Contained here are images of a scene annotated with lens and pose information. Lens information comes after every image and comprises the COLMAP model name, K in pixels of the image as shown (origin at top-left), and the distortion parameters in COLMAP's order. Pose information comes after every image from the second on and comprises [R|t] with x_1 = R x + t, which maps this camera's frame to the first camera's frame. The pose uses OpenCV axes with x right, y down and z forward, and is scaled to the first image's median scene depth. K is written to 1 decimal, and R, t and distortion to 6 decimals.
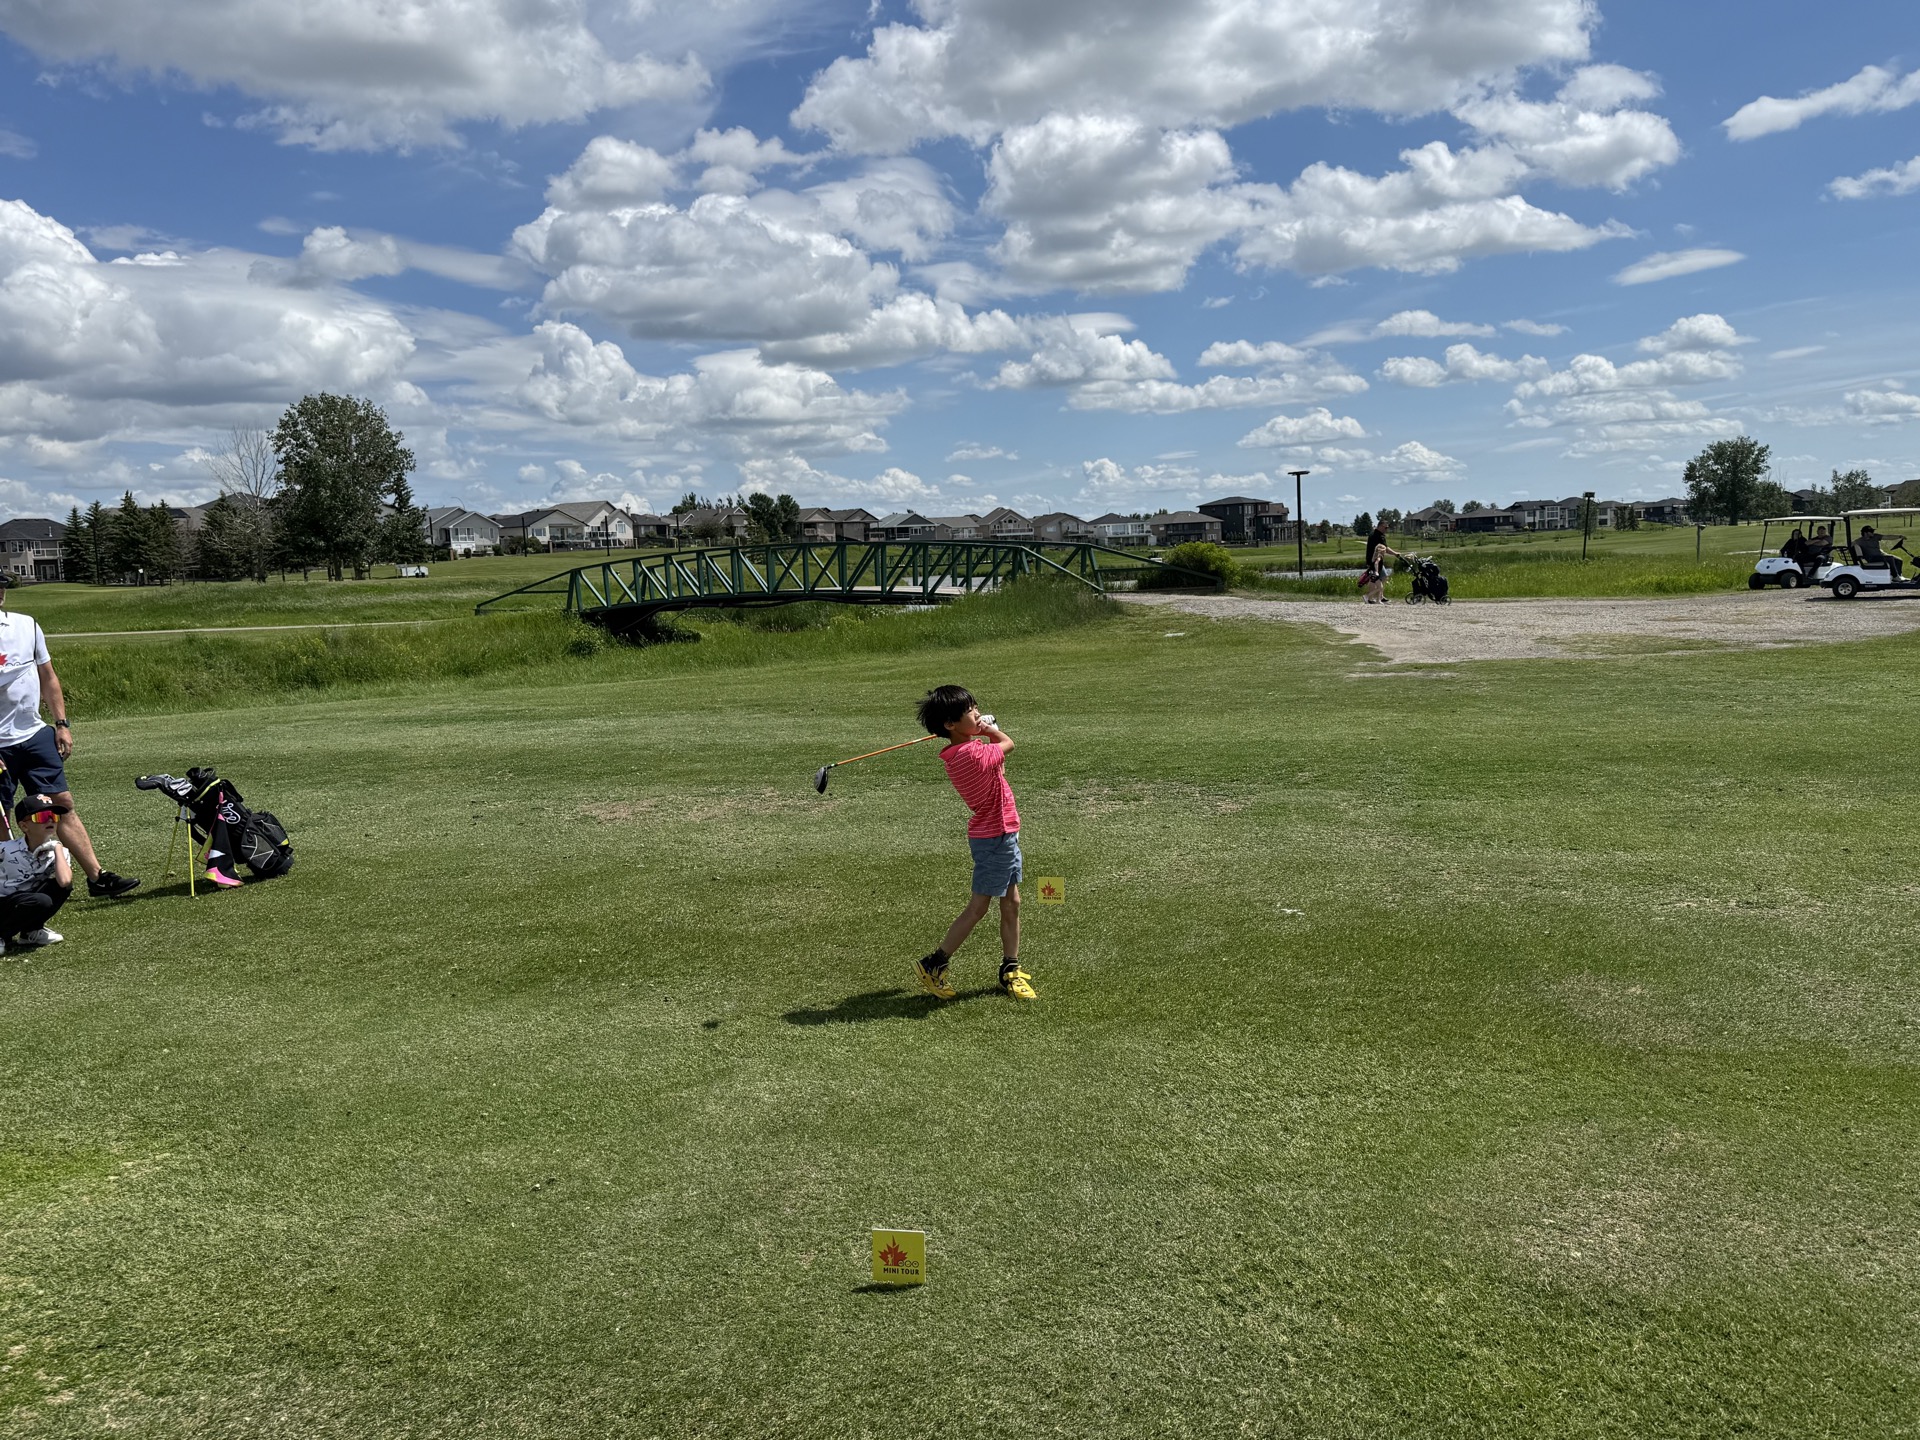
lens RADIAL K [[1604.3, 0, 977.9], [0, 1604.3, 726.2], [0, 0, 1]] dist [0.099482, -0.187507]
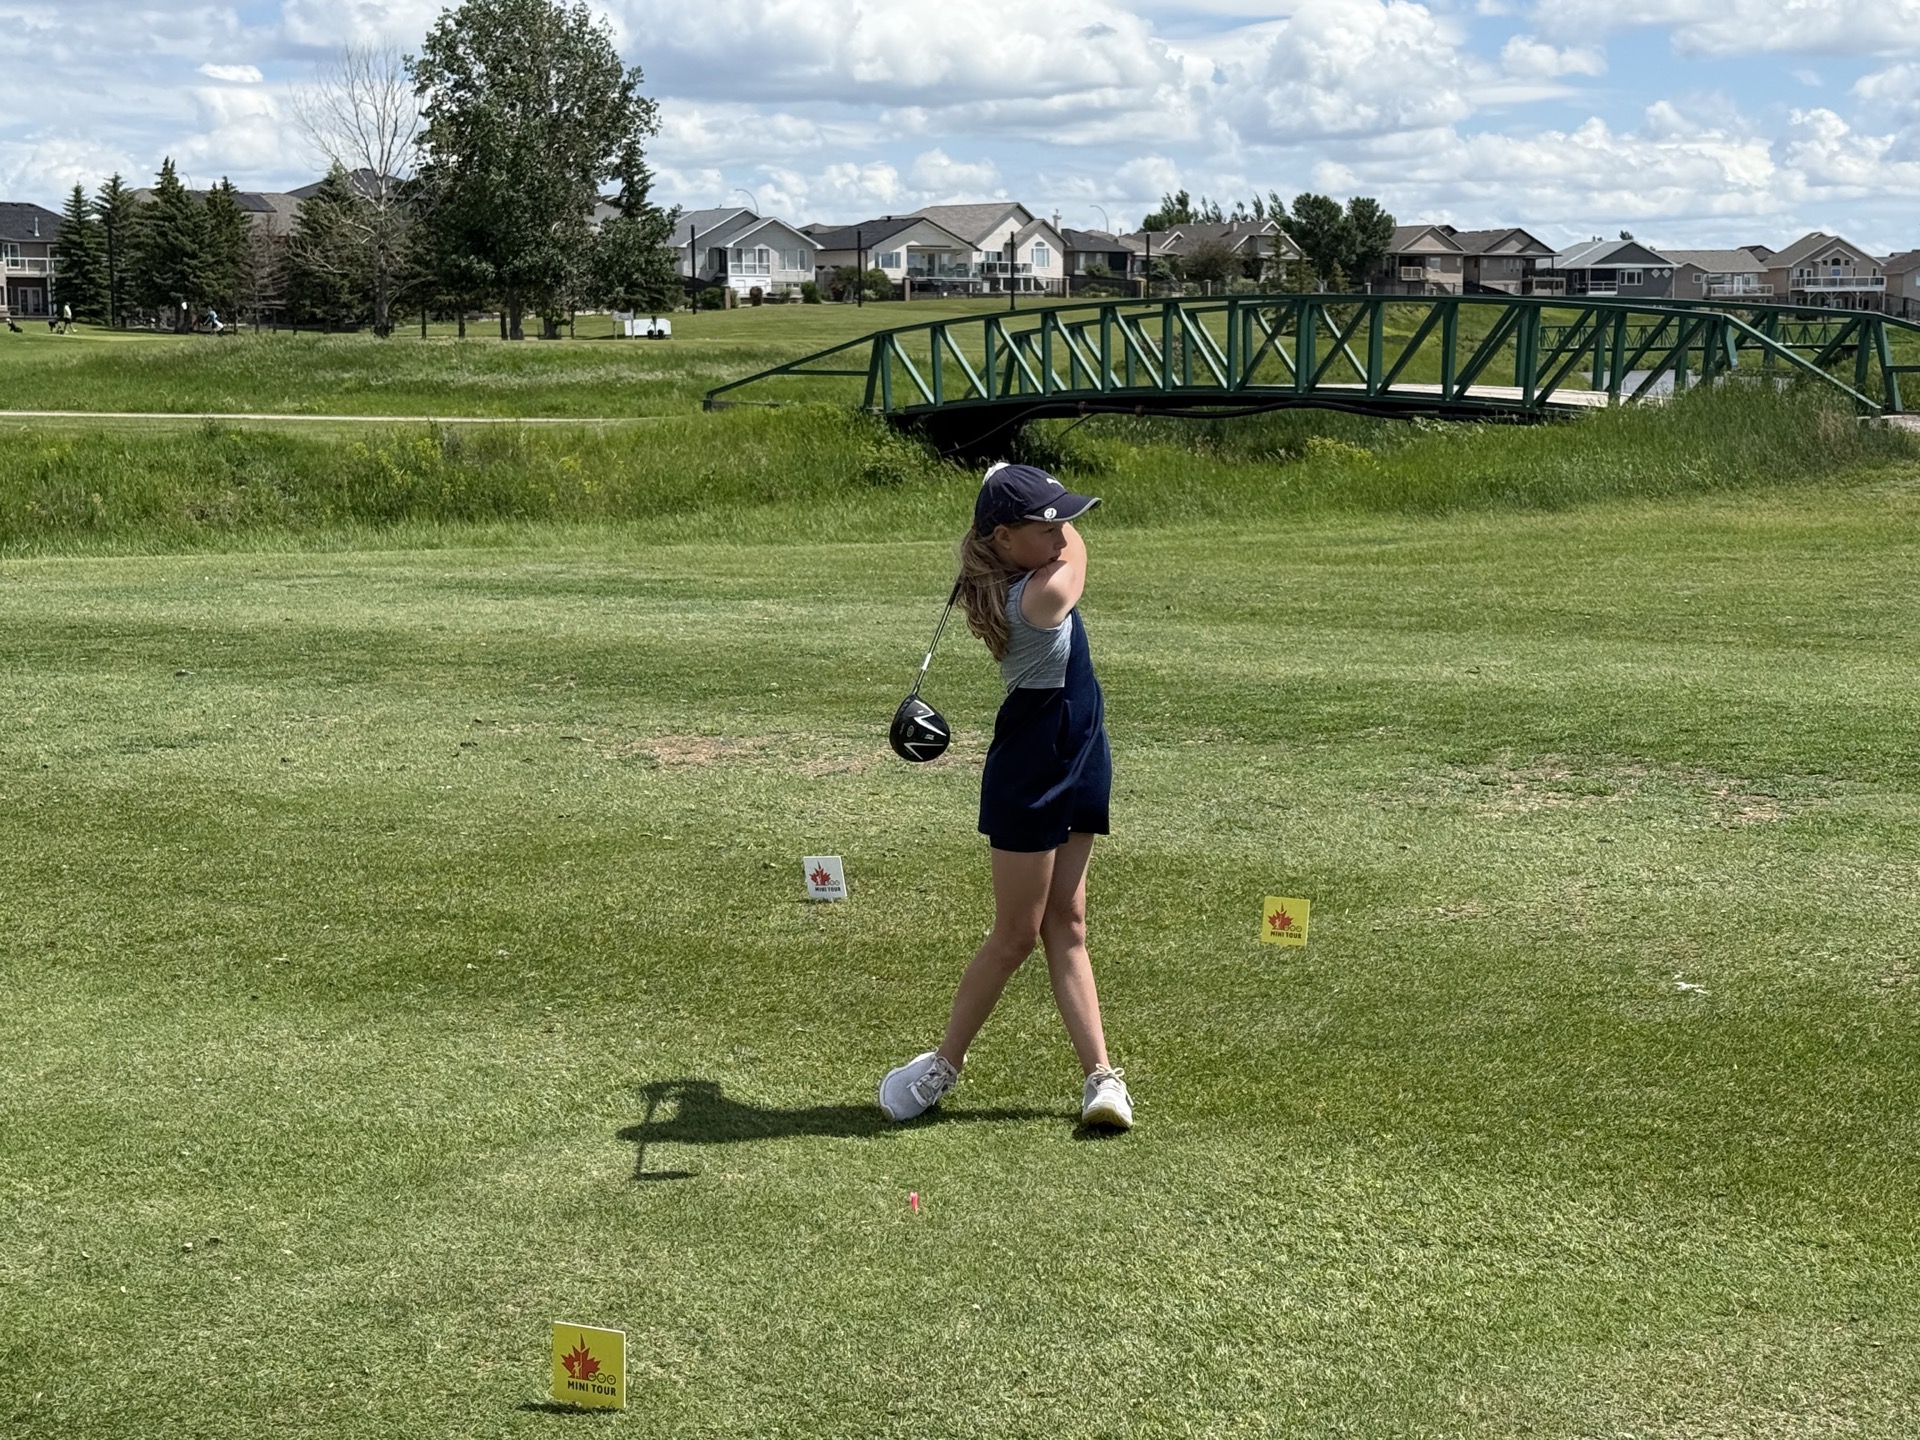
lens RADIAL K [[3200.6, 0, 970.5], [0, 3200.6, 720.1], [0, 0, 1]] dist [0.142888, 0.000000]
pose [[0.970230, 0.065694, -0.233104, 0.008075], [-0.061449, 0.997786, 0.025432, 0.000390], [0.234258, -0.010351, 0.972119, -0.005093]]
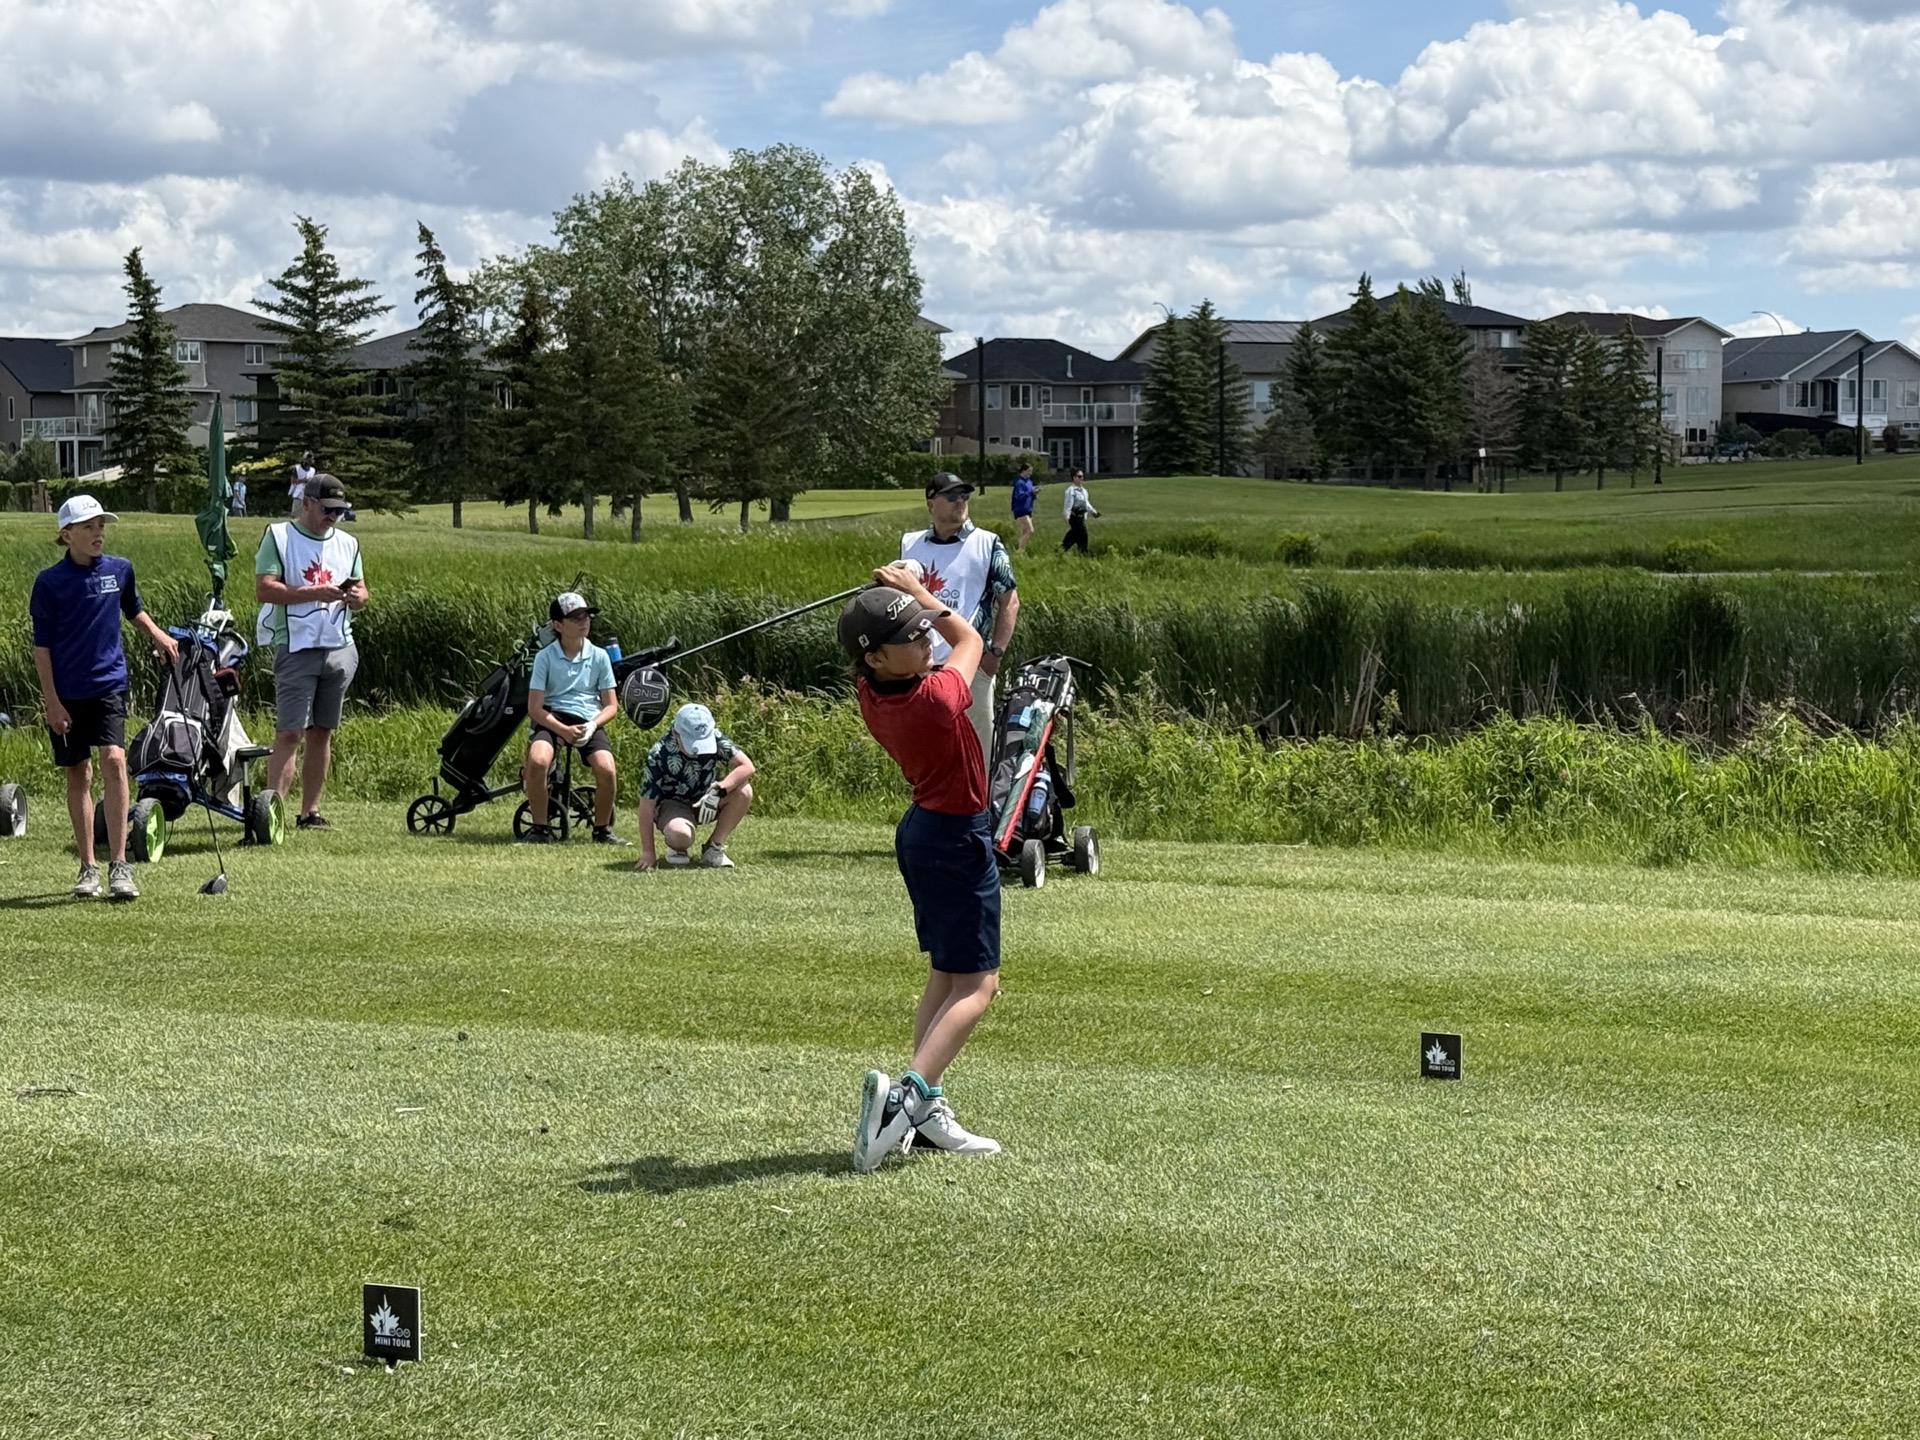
lens RADIAL K [[3677.4, 0, 952.9], [0, 3677.4, 722.9], [0, 0, 1]] dist [0.156291, 0.000000]
pose [[0.933184, 0.056330, -0.354958, -0.255804], [-0.069970, 0.997218, -0.025700, 0.011951], [0.352523, 0.048819, 0.934529, 0.015801]]
